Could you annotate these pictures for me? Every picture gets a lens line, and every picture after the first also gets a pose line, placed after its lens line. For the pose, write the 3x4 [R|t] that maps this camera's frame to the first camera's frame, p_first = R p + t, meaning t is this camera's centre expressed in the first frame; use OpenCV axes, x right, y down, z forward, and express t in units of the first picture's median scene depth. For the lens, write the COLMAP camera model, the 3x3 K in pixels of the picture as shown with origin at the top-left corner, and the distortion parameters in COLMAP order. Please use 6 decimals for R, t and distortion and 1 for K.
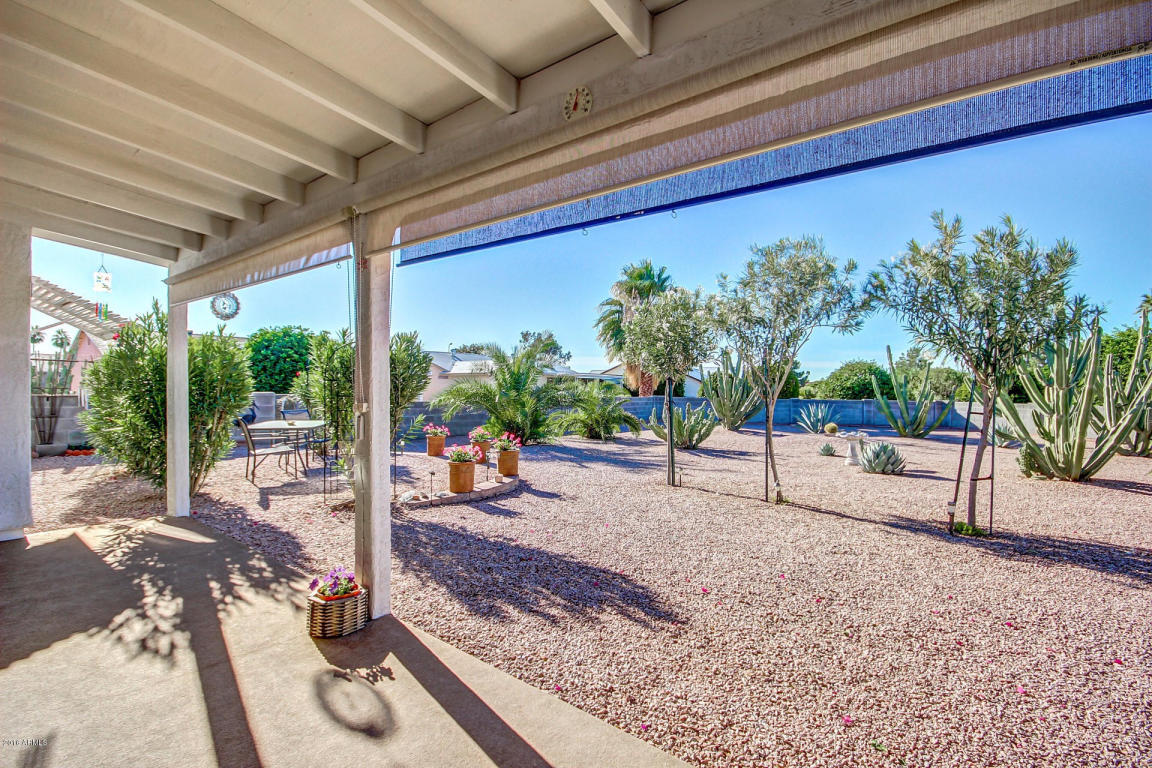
lens RADIAL K [[530.7, 0, 578.8], [0, 530.7, 383.7], [0, 0, 1]] dist [-0.000028, -0.003142]
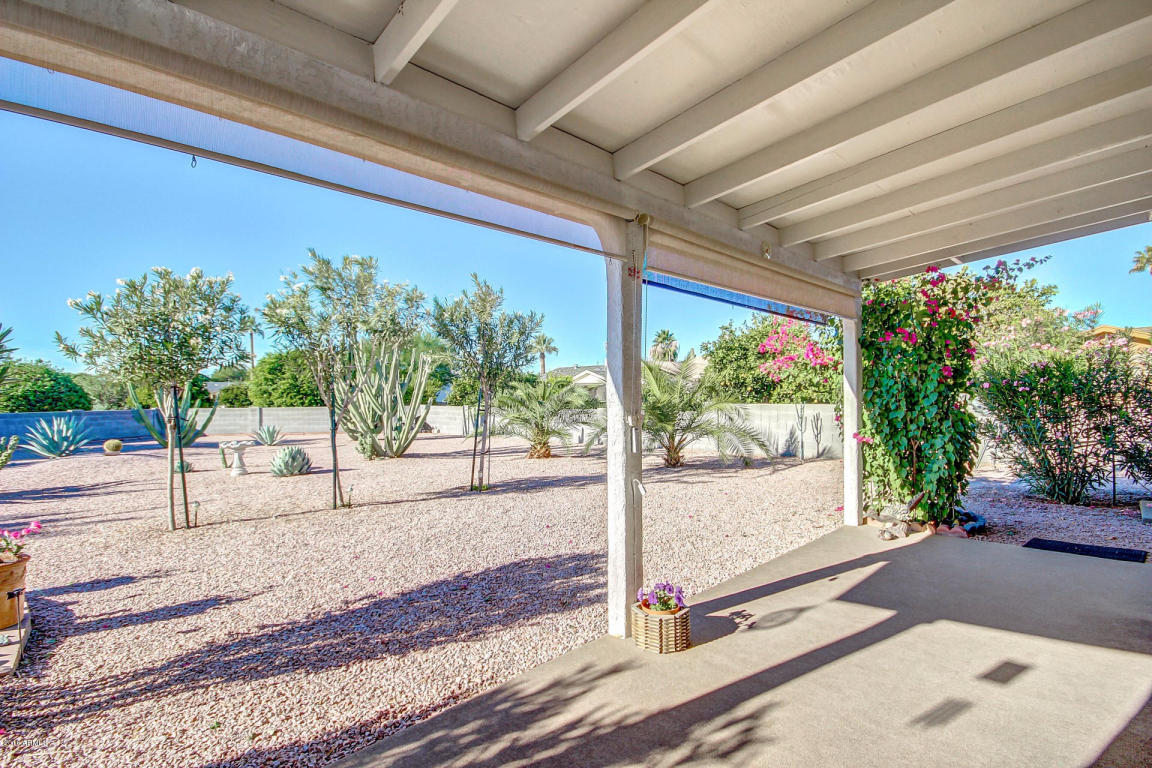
lens RADIAL K [[530.7, 0, 578.2], [0, 530.7, 381.9], [0, 0, 1]] dist [-0.000028, -0.003142]
pose [[0.142196, 0.010089, 0.989787, -0.783603], [0.002674, 0.999940, -0.010577, -0.008834], [-0.989835, 0.004151, 0.142161, 0.543030]]
